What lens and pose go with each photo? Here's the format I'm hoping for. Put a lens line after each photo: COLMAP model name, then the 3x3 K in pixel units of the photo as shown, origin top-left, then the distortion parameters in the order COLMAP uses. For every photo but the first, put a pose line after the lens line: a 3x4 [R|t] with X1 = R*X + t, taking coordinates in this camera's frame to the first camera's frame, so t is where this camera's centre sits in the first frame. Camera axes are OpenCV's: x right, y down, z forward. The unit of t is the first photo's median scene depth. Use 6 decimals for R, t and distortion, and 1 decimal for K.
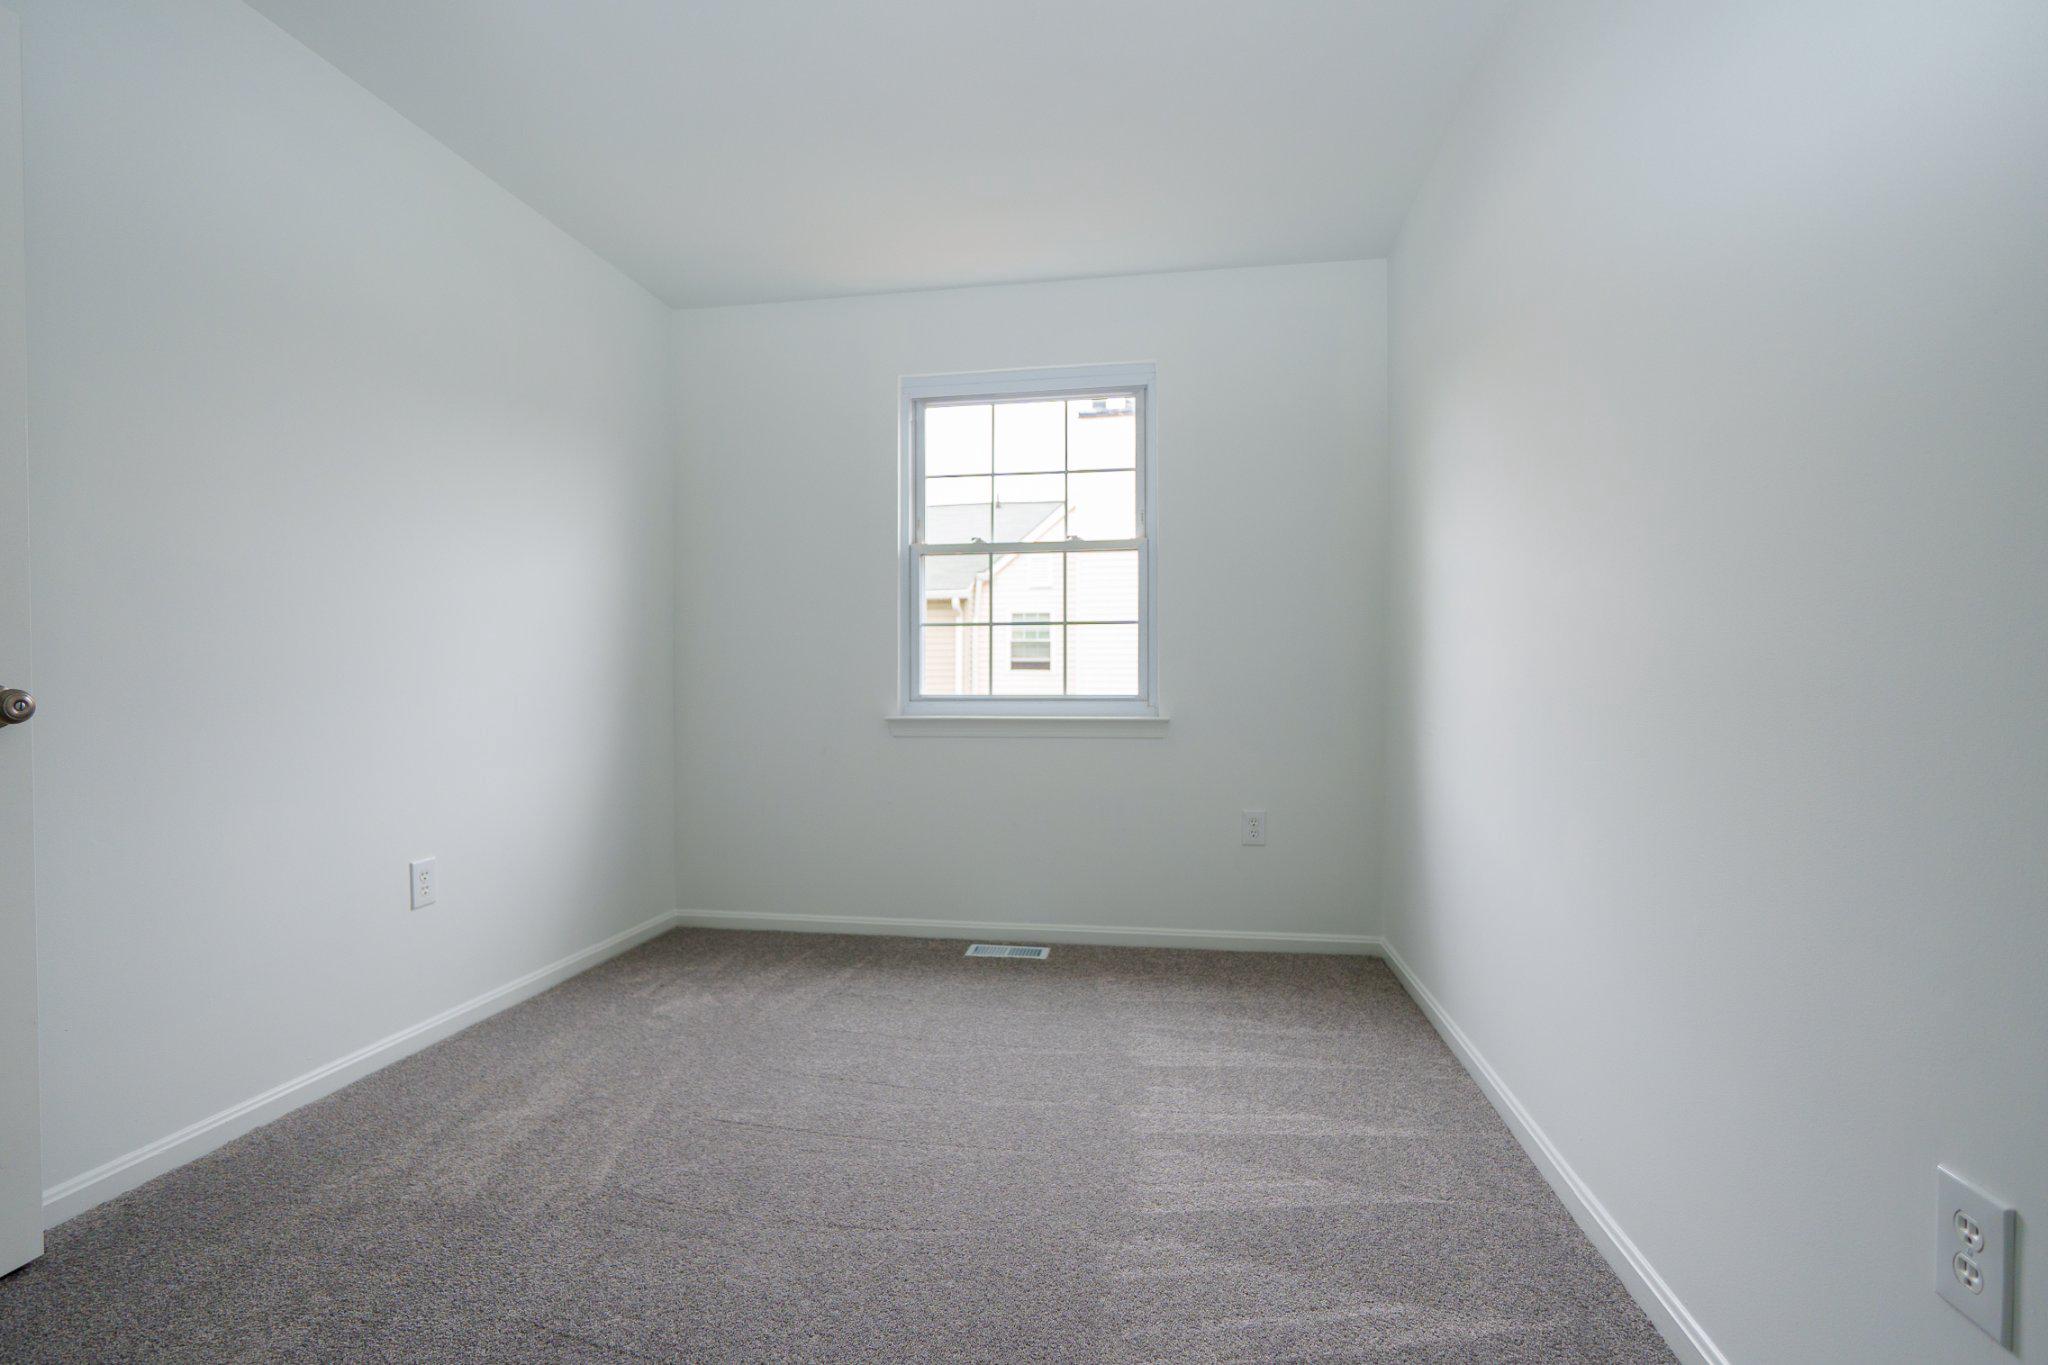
lens RADIAL K [[882.8, 0, 1042.5], [0, 882.8, 676.5], [0, 0, 1]] dist [-0.014801, 0.000006]
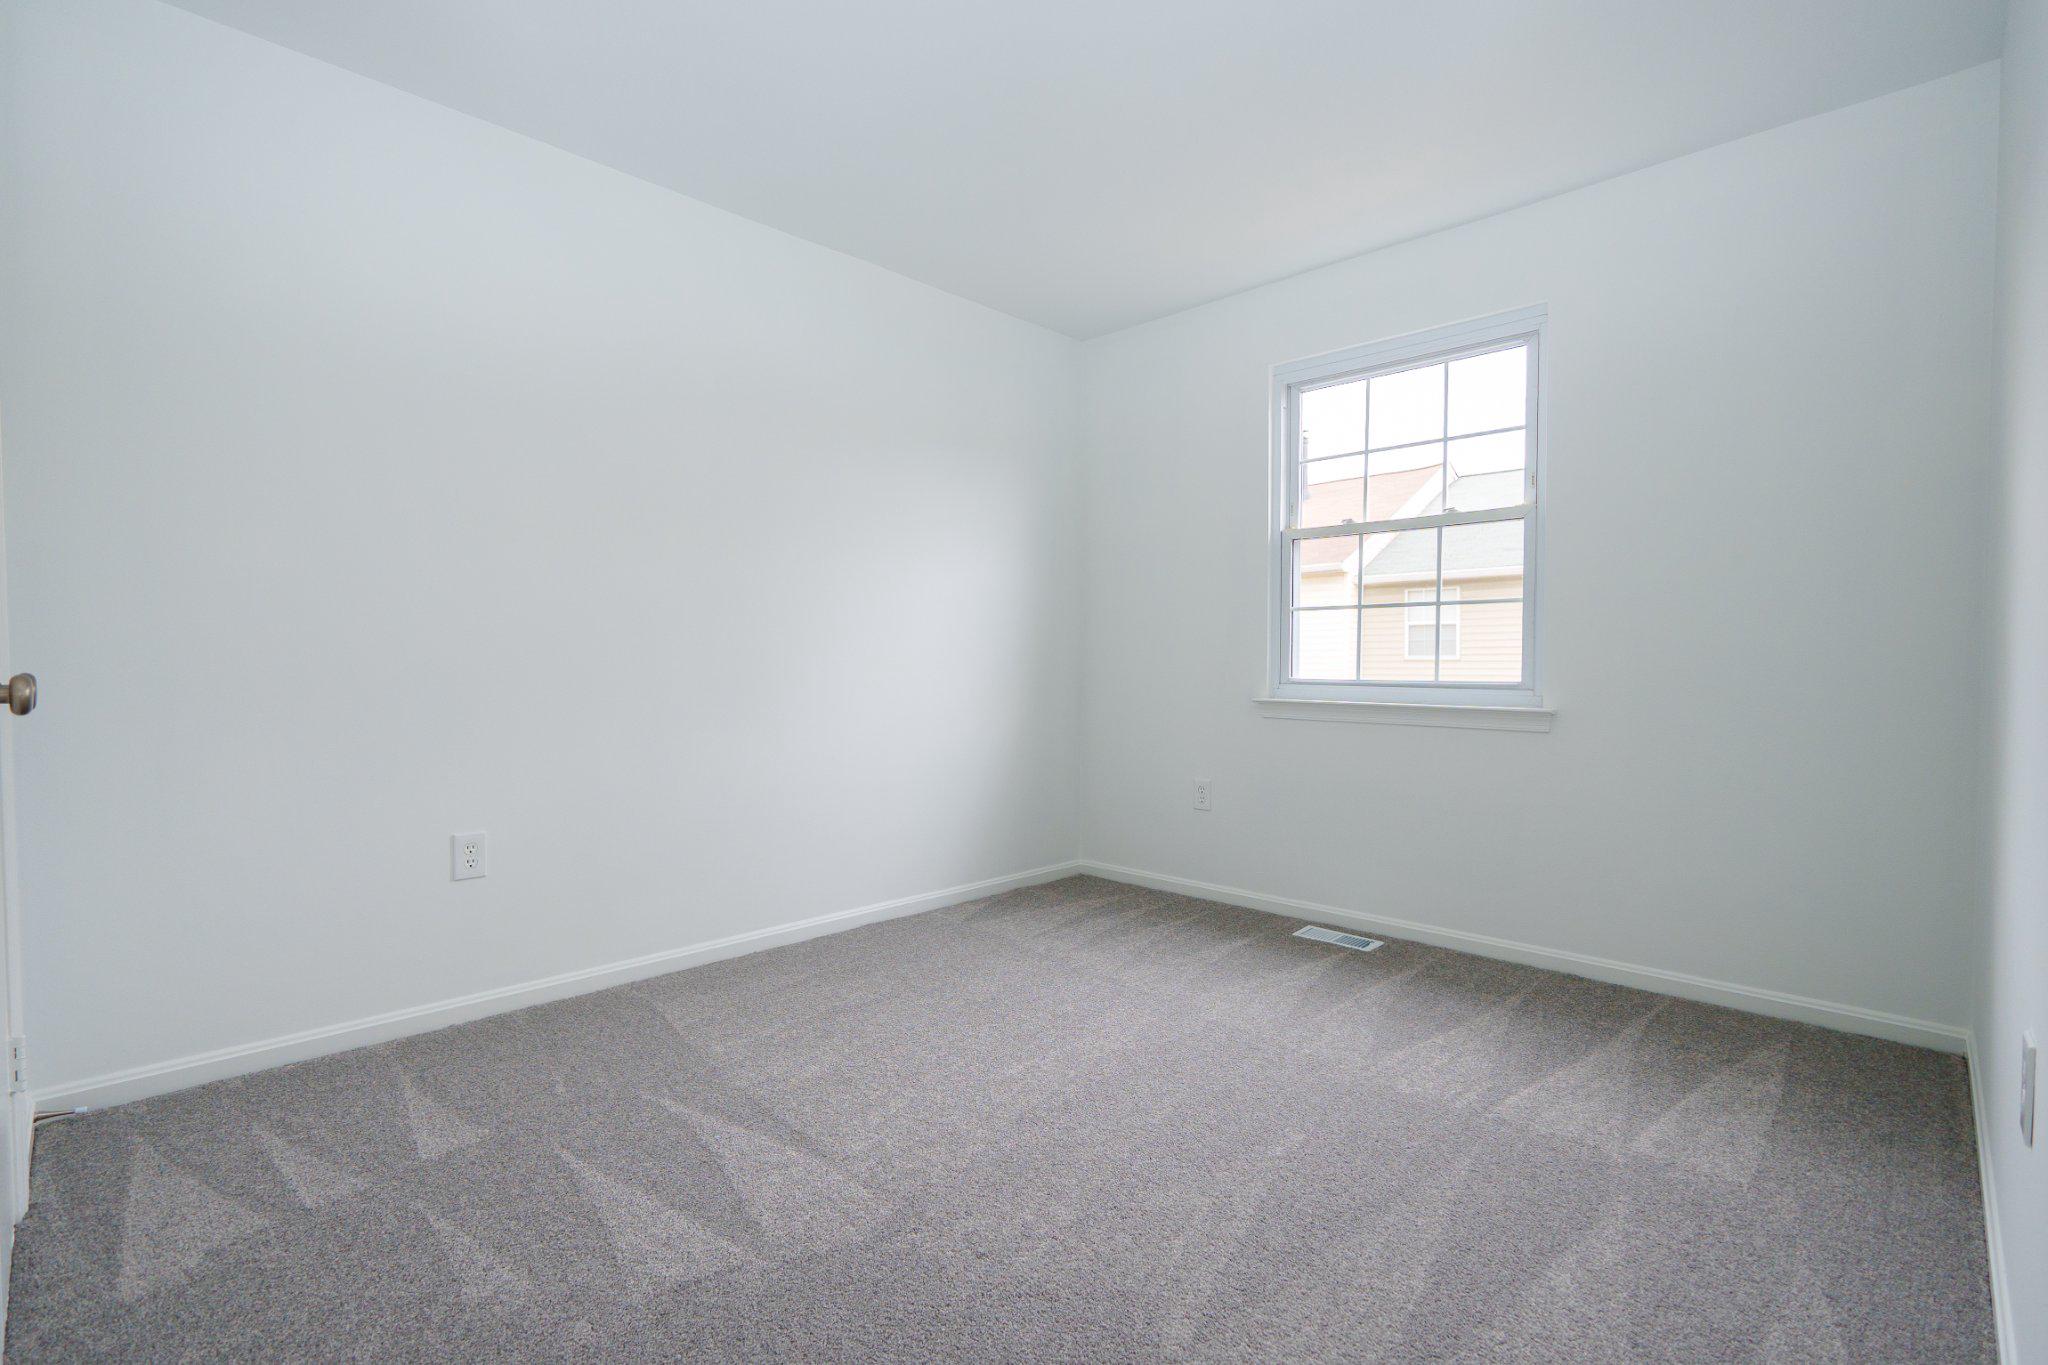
lens RADIAL K [[938.6, 0, 1062.5], [0, 938.6, 674.1], [0, 0, 1]] dist [-0.010093, 0.002986]
pose [[0.827665, 0.012810, -0.561076, 0.250232], [-0.003826, 0.999845, 0.017183, -0.001779], [0.561209, -0.012076, 0.827586, -0.038060]]
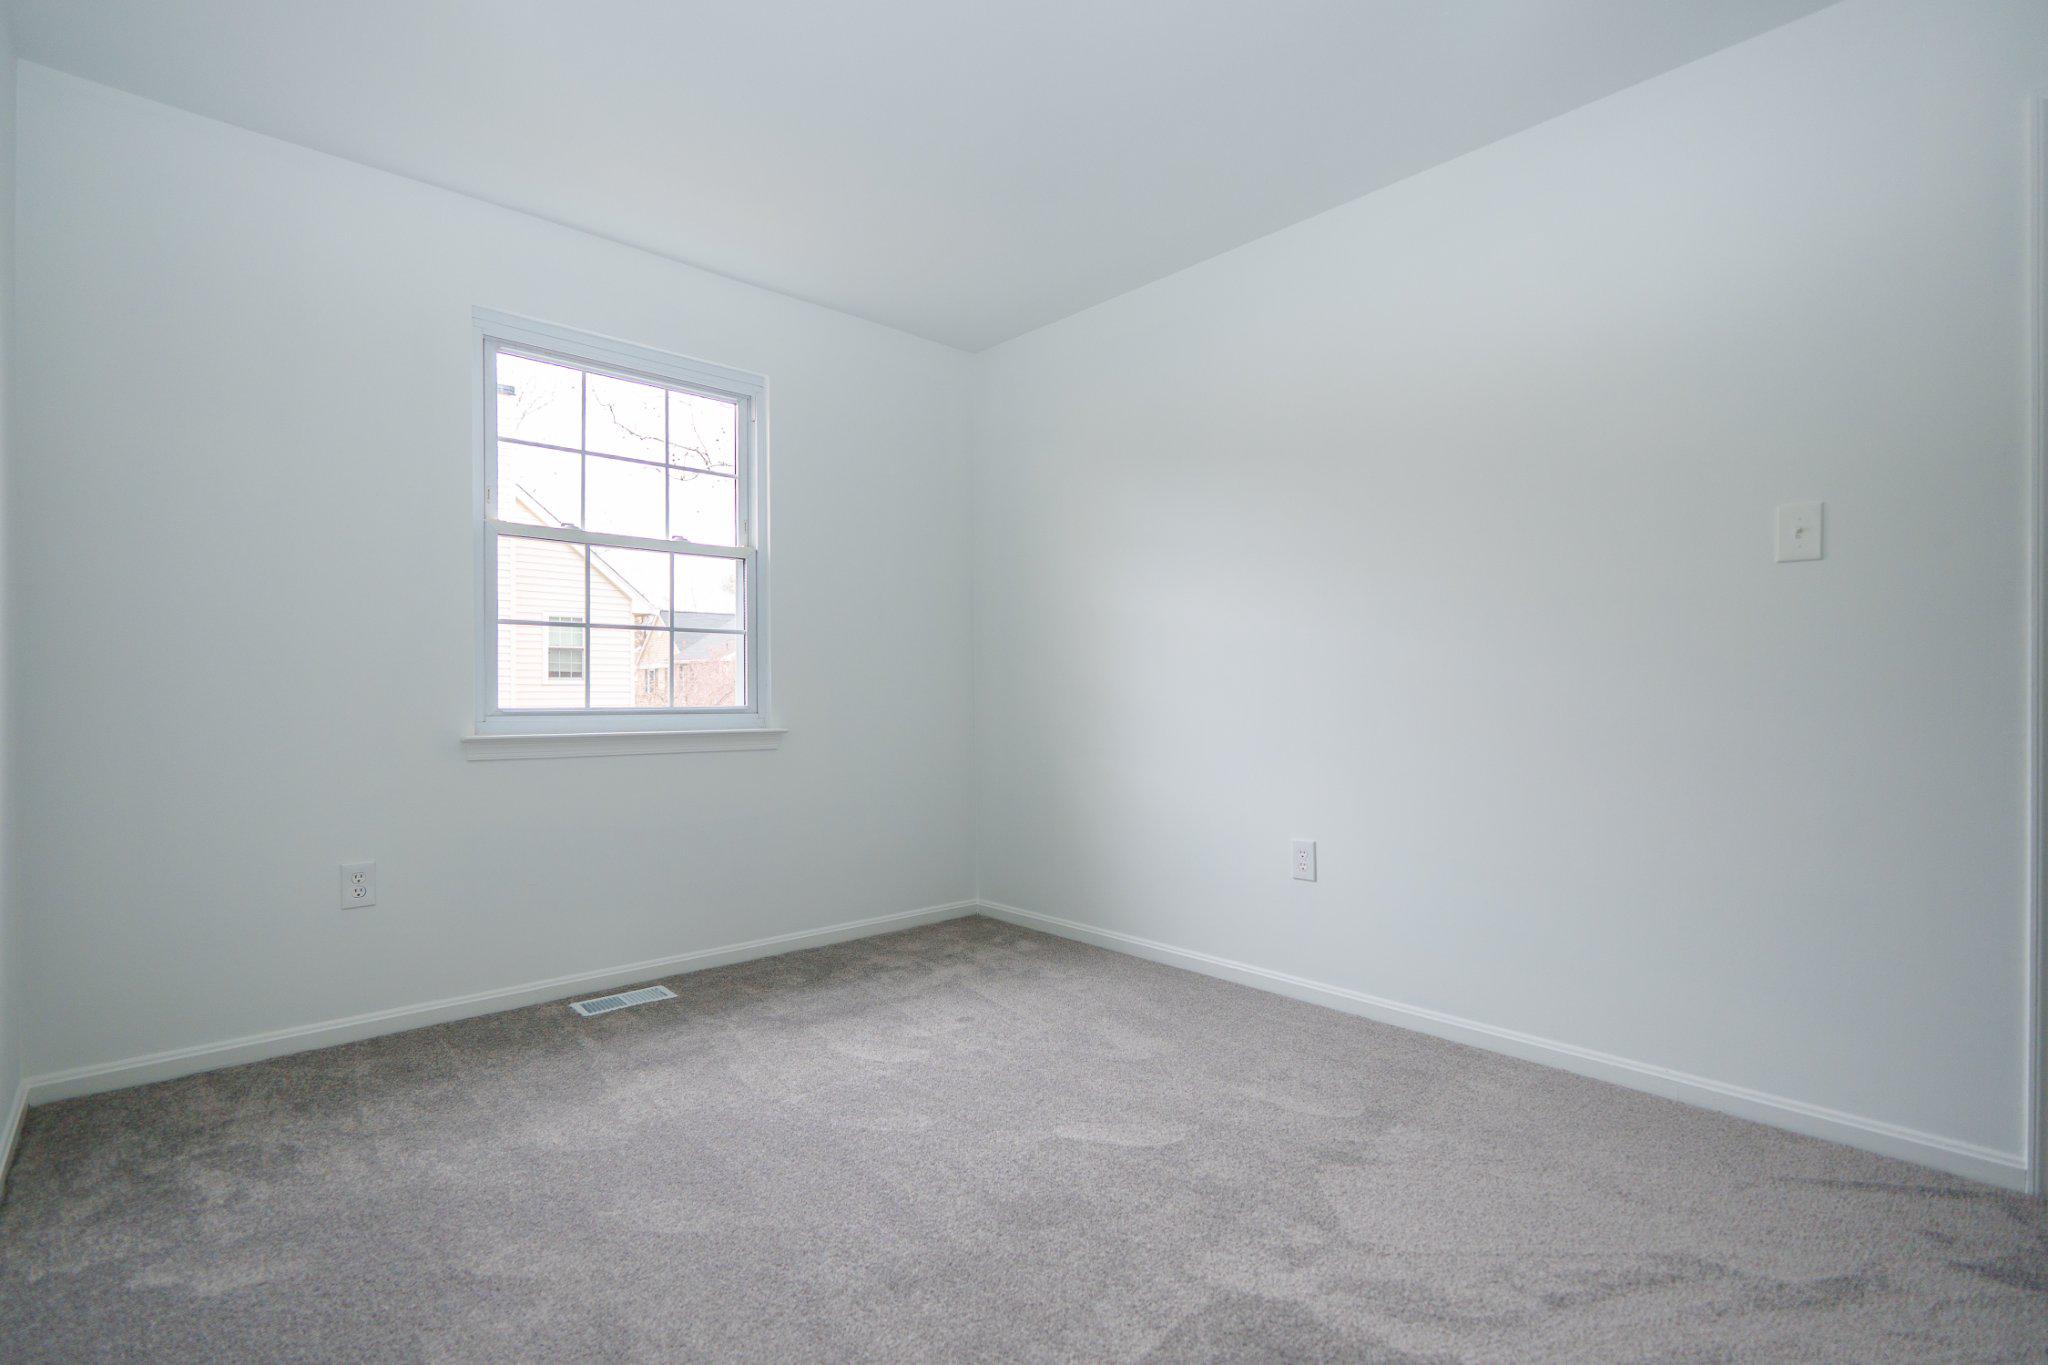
lens RADIAL K [[938.6, 0, 1044.7], [0, 938.6, 671.2], [0, 0, 1]] dist [-0.010093, 0.002986]
pose [[0.620780, 0.021178, 0.783699, -0.495450], [-0.005398, 0.999727, -0.022740, 0.003438], [-0.783966, 0.009886, 0.620725, 0.084423]]
